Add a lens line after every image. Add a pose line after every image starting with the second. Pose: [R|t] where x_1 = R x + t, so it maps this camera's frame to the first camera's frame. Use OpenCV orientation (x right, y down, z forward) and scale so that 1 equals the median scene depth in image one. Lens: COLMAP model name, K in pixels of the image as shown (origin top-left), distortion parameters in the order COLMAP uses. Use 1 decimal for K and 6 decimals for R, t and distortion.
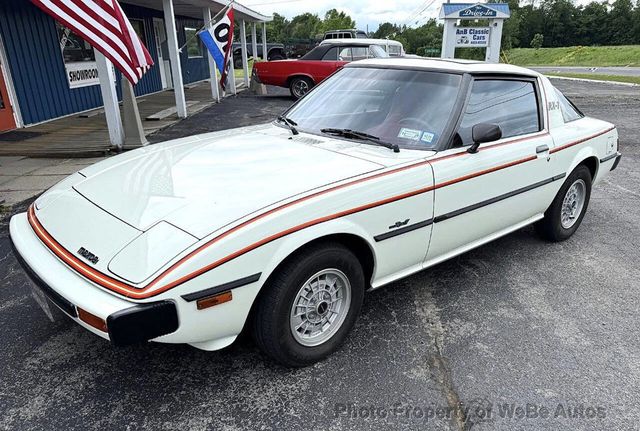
lens RADIAL K [[502.8, 0, 332.6], [0, 502.8, 268.4], [0, 0, 1]] dist [0.074837, -0.125618]
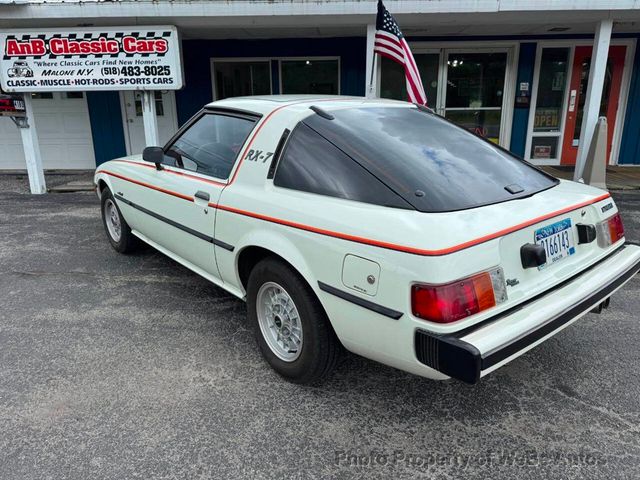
lens RADIAL K [[456.3, 0, 320.9], [0, 456.3, 230.9], [0, 0, 1]] dist [0.032842, -0.049955]
pose [[-0.043944, 0.264691, -0.963331, 1.314835], [-0.391358, 0.882636, 0.260371, -0.522707], [0.919189, 0.388449, 0.064803, 1.313221]]
